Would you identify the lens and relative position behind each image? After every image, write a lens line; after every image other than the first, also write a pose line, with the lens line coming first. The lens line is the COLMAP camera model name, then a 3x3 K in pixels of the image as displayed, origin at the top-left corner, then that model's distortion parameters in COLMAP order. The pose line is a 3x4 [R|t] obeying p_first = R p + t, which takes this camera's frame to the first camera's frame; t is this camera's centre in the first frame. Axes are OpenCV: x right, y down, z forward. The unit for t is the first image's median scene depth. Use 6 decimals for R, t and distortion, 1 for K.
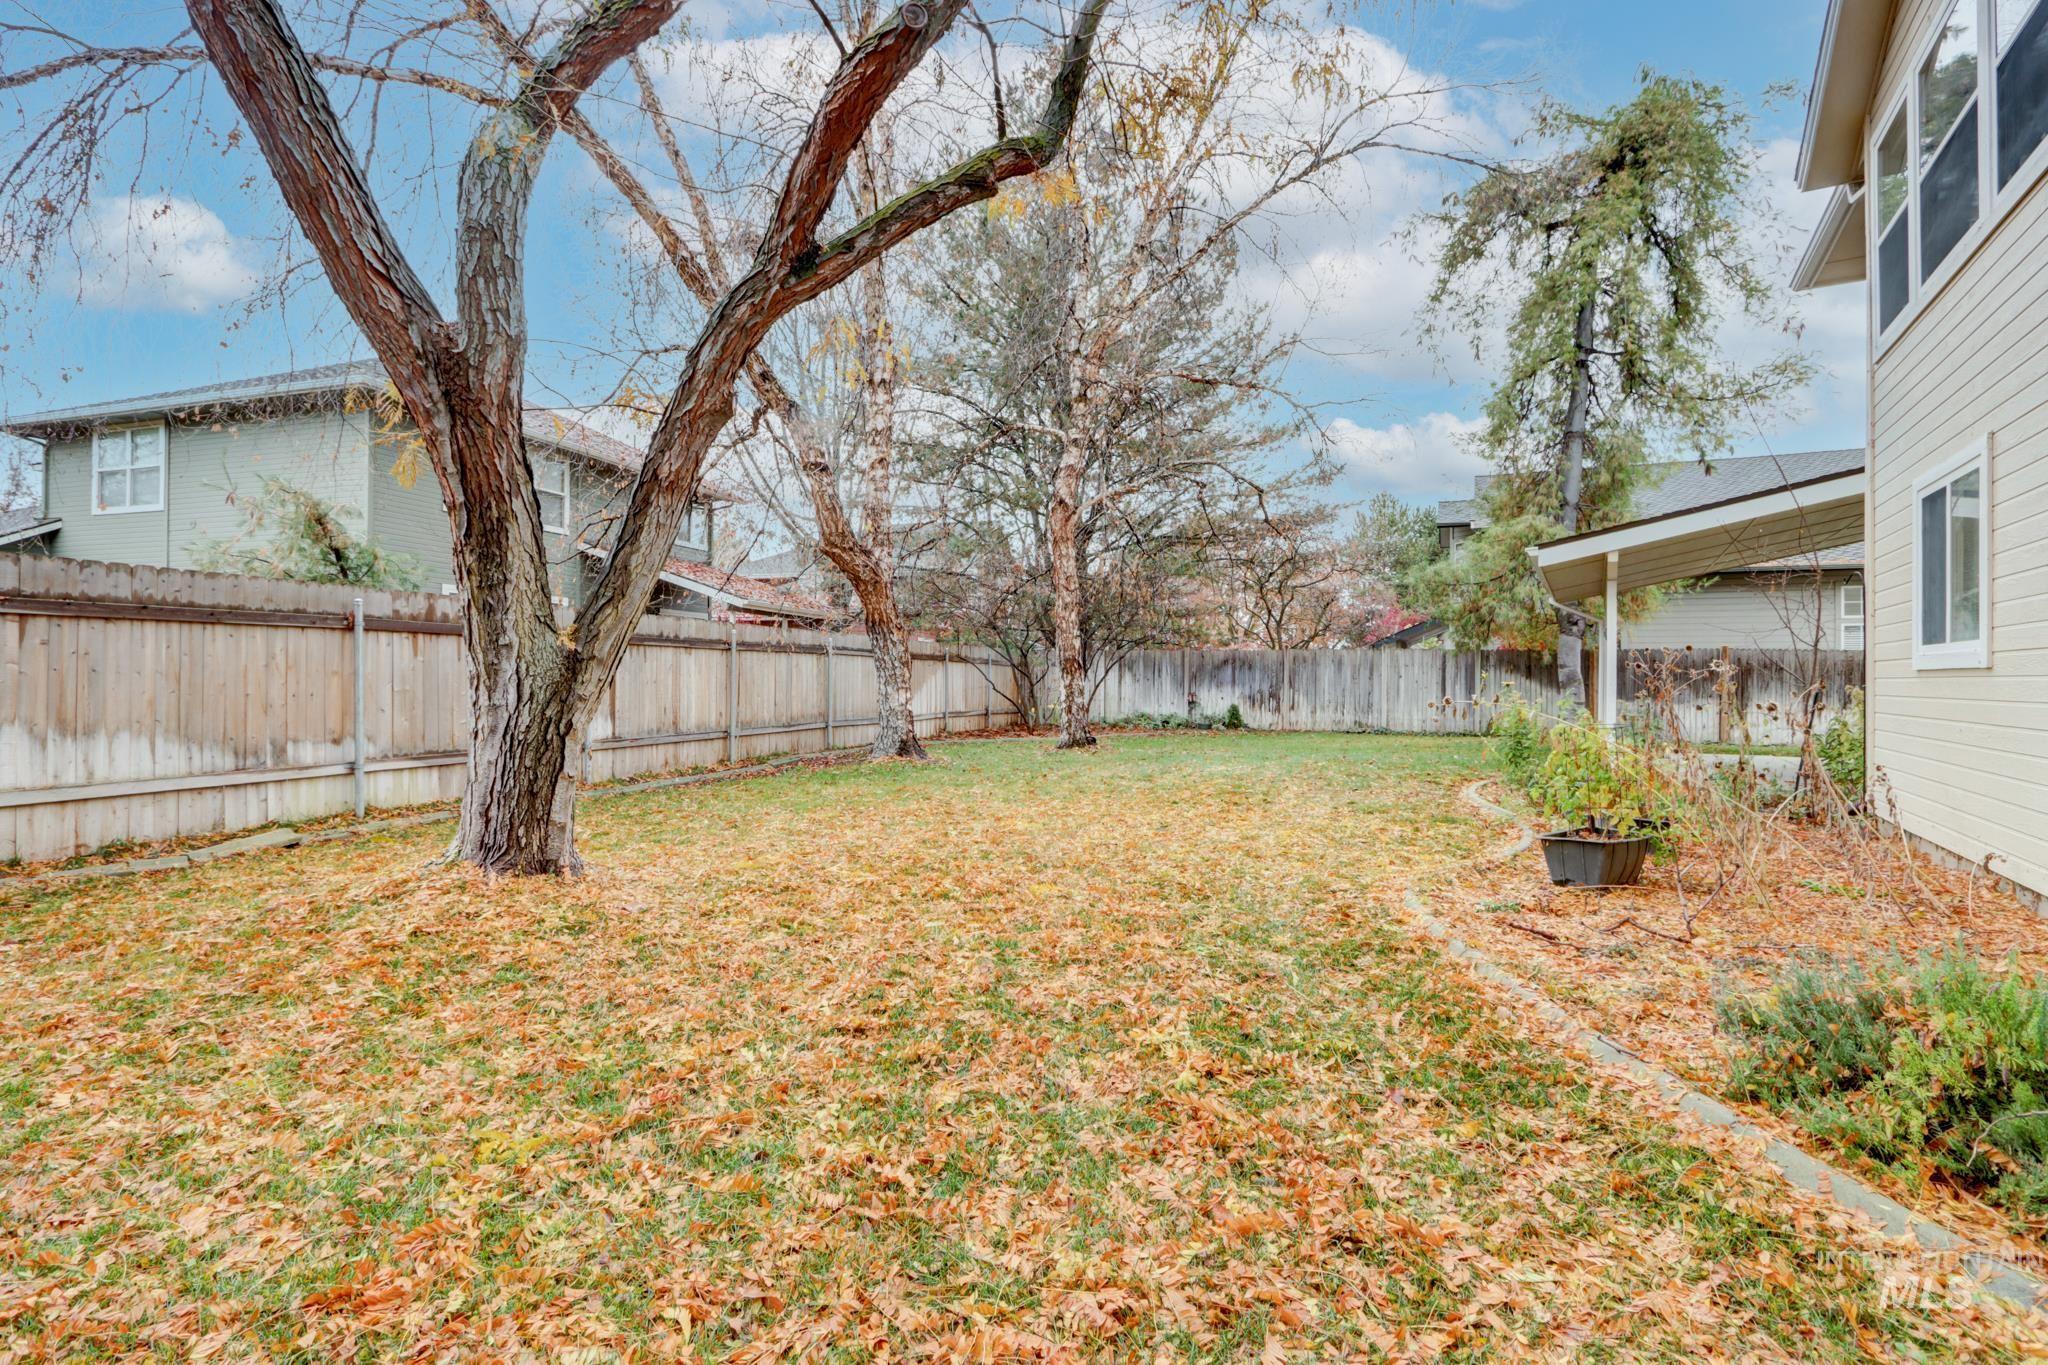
lens RADIAL K [[1003.9, 0, 1023.0], [0, 1003.9, 668.0], [0, 0, 1]] dist [-0.011500, -0.000138]
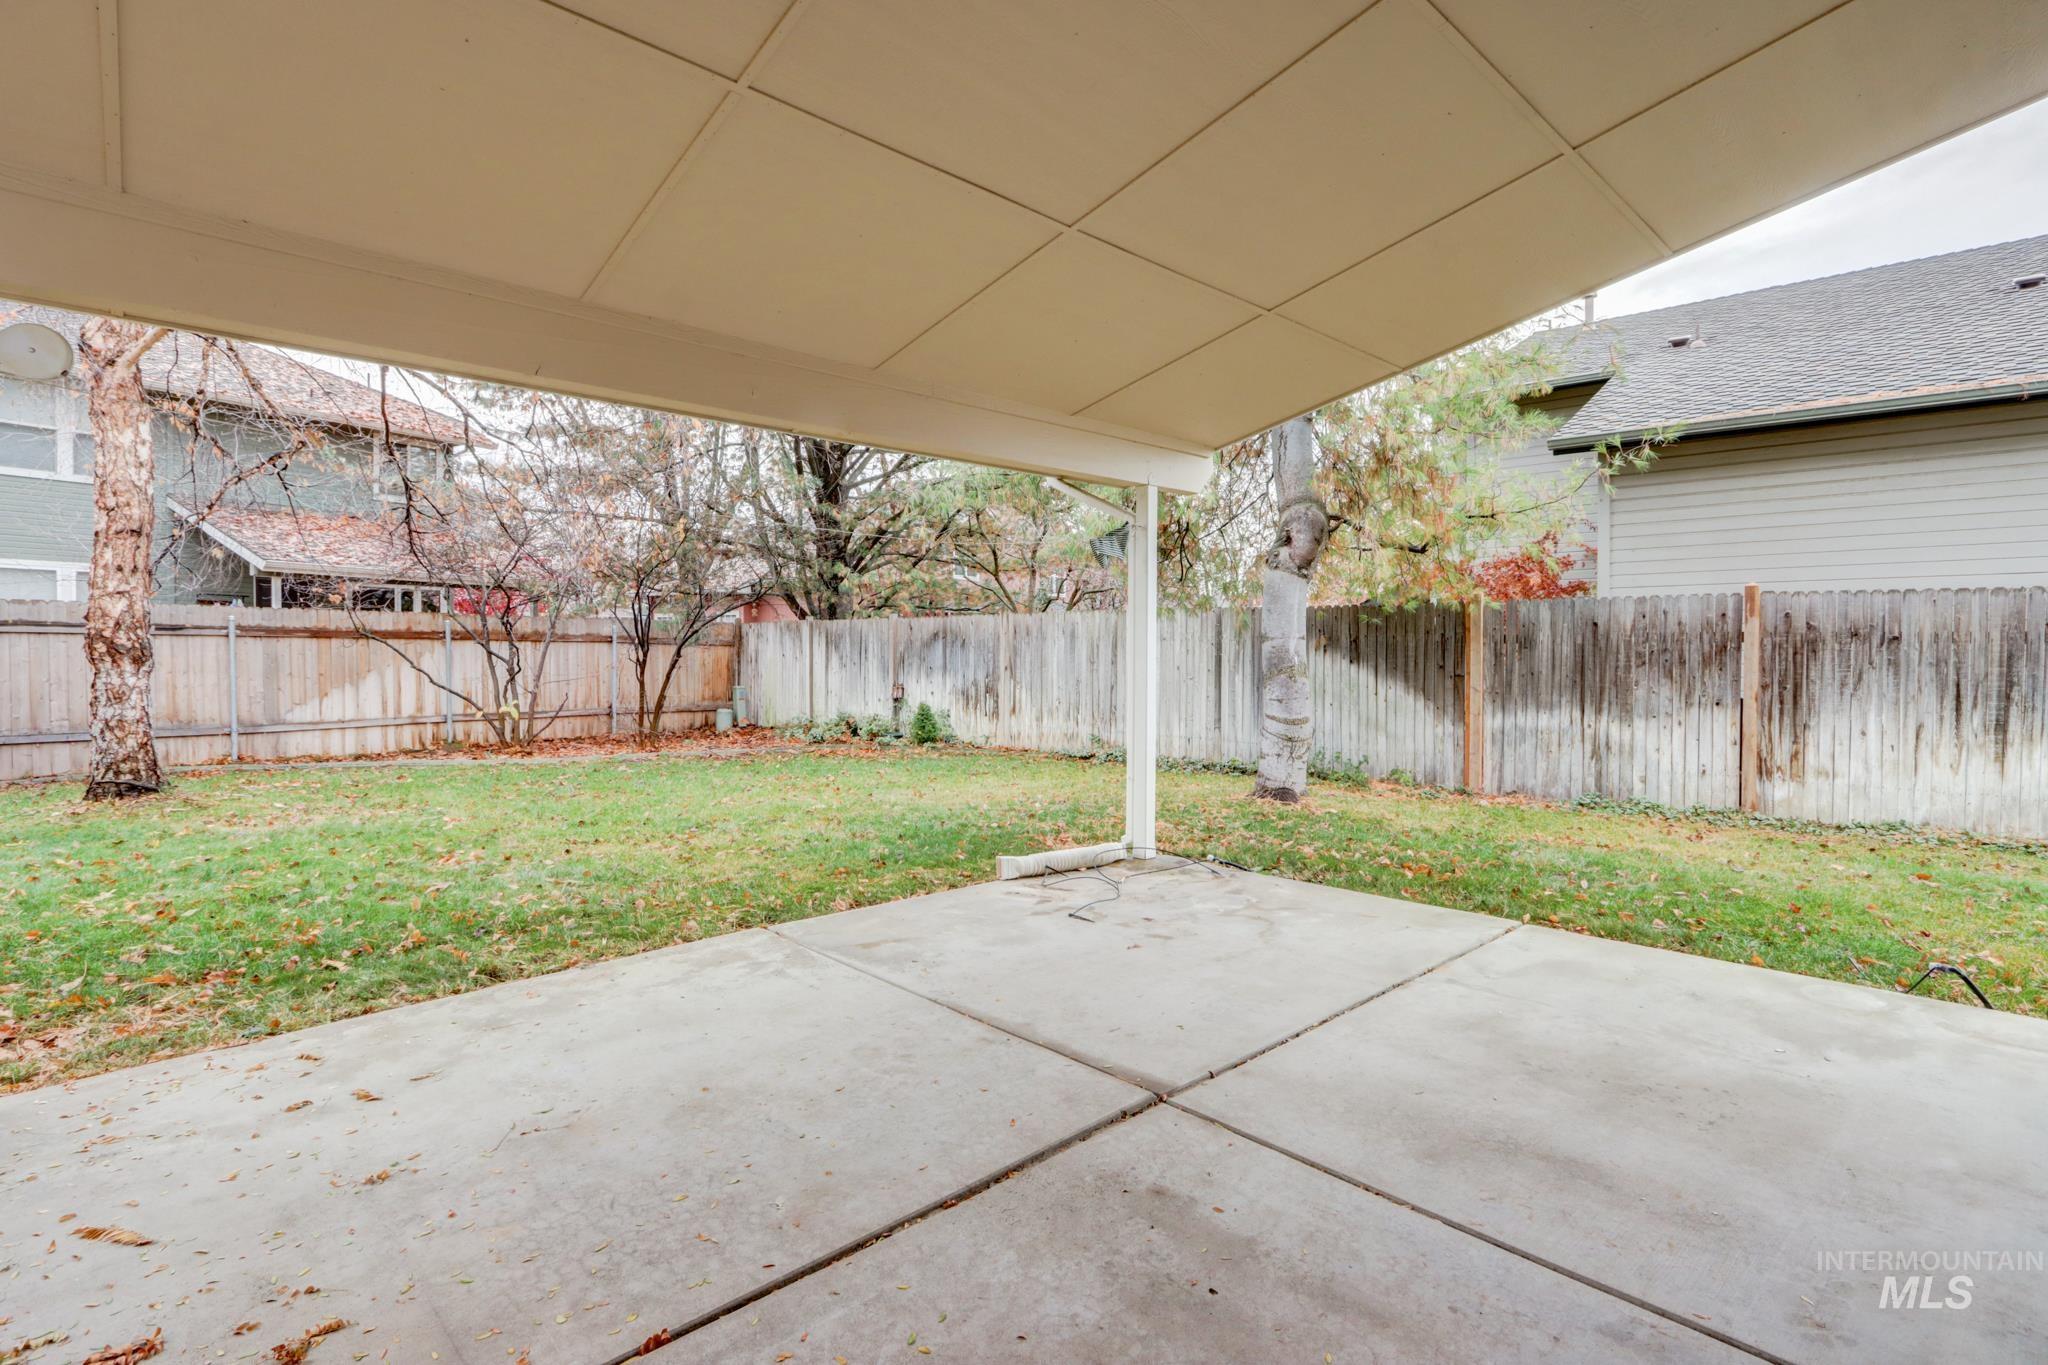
lens RADIAL K [[1003.9, 0, 1018.5], [0, 1003.9, 669.9], [0, 0, 1]] dist [-0.011500, -0.000138]
pose [[0.963577, -0.003651, -0.267407, 0.430931], [0.009510, 0.999742, 0.020616, 0.002483], [0.267263, -0.022408, 0.963363, 0.411834]]
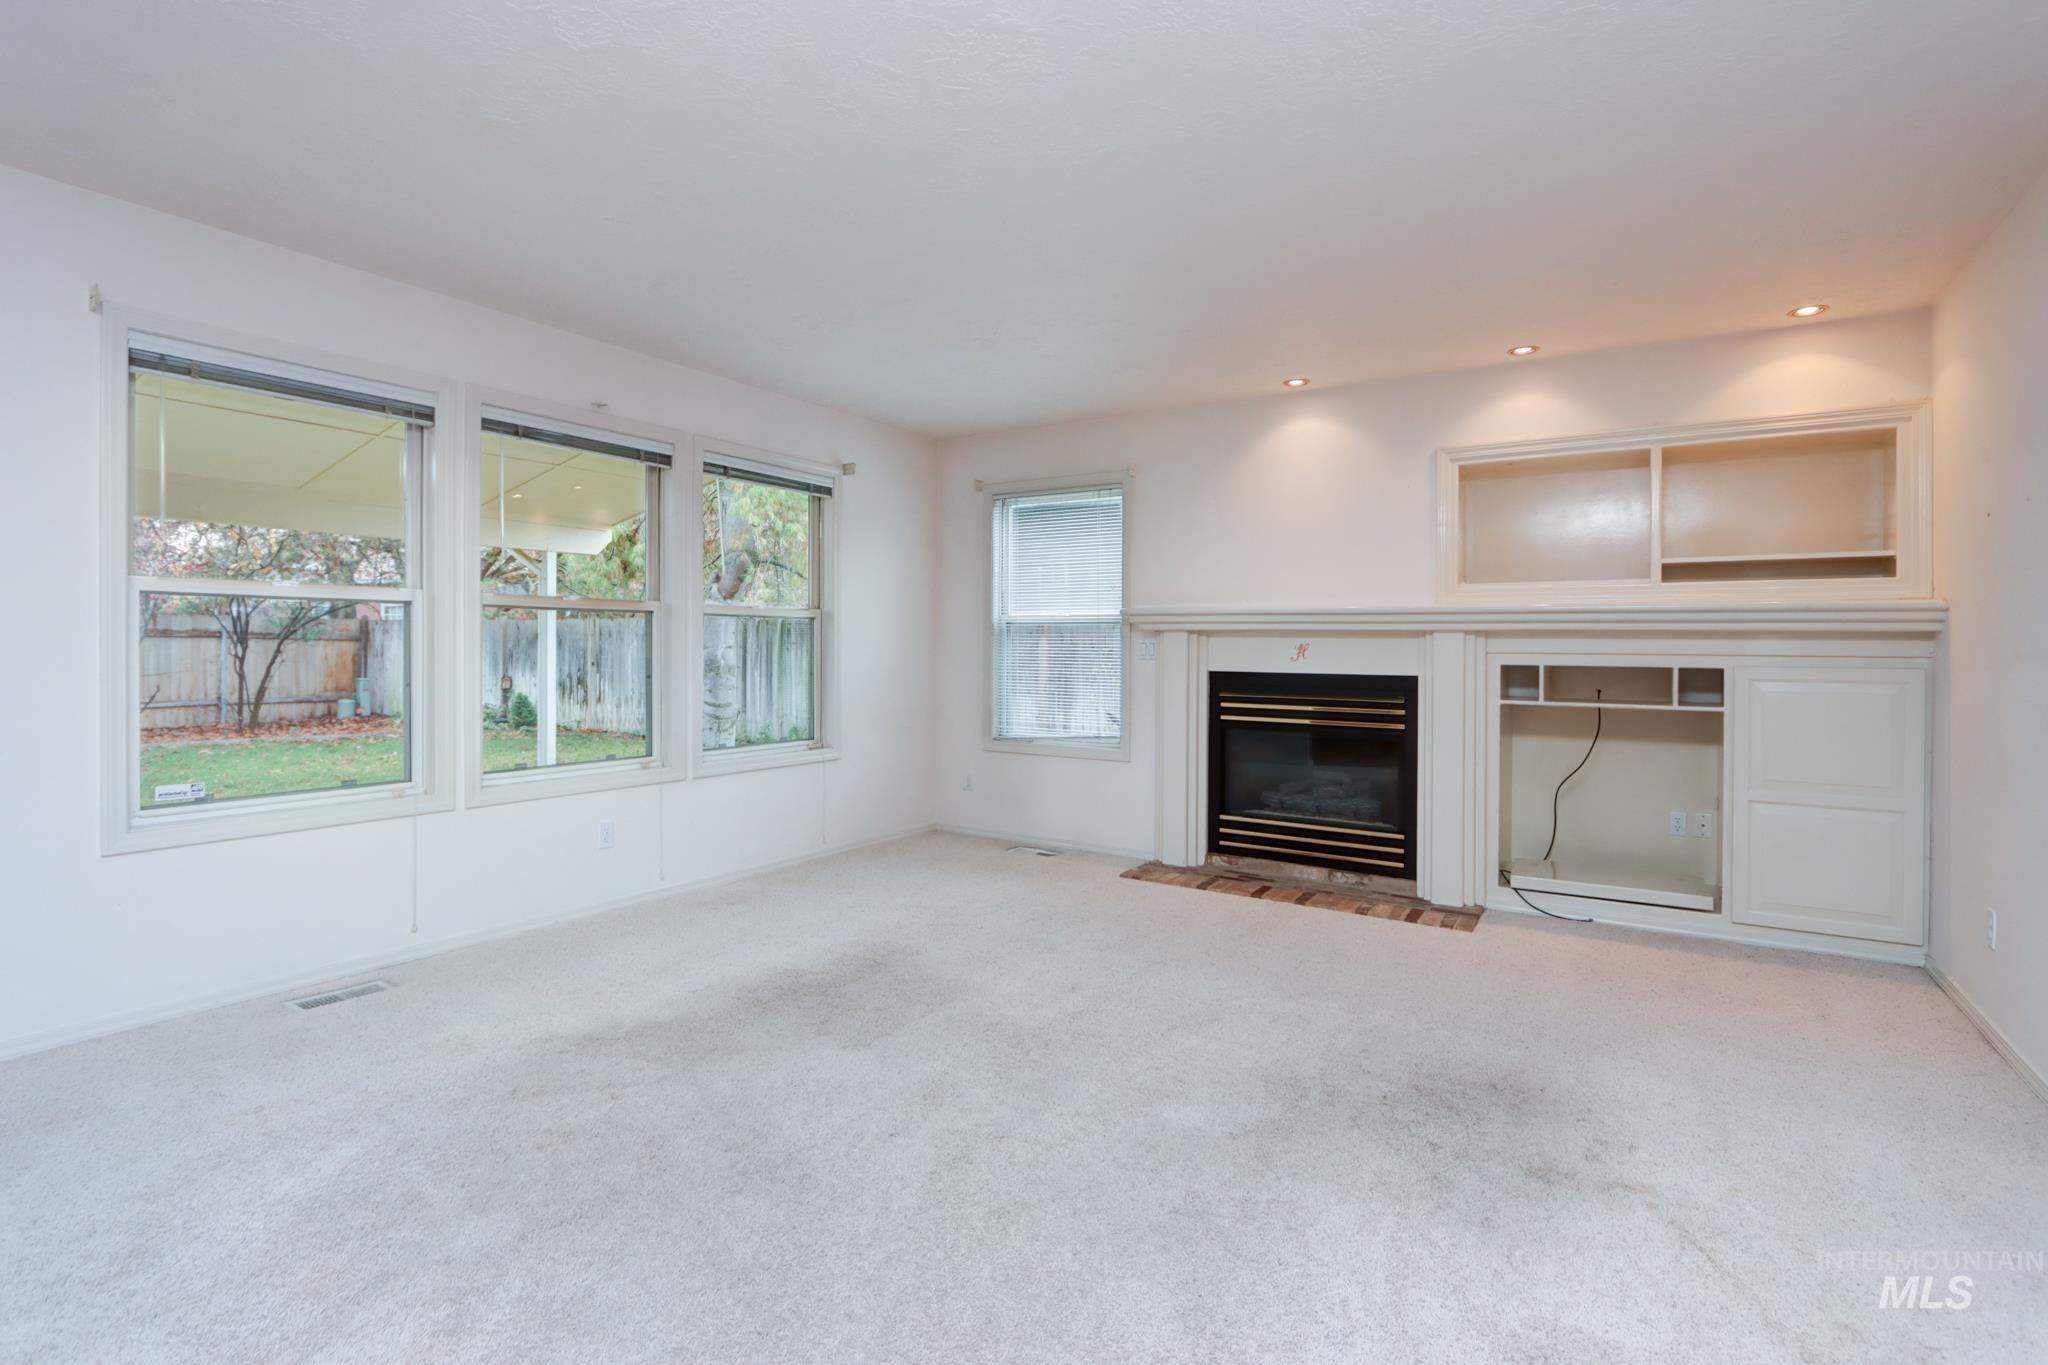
lens RADIAL K [[1003.9, 0, 1020.2], [0, 1003.9, 651.4], [0, 0, 1]] dist [-0.011500, -0.000138]
pose [[0.999562, -0.000598, -0.029597, 0.588599], [0.001062, 0.999877, 0.015658, -0.005676], [0.029583, -0.015682, 0.999439, 0.285294]]
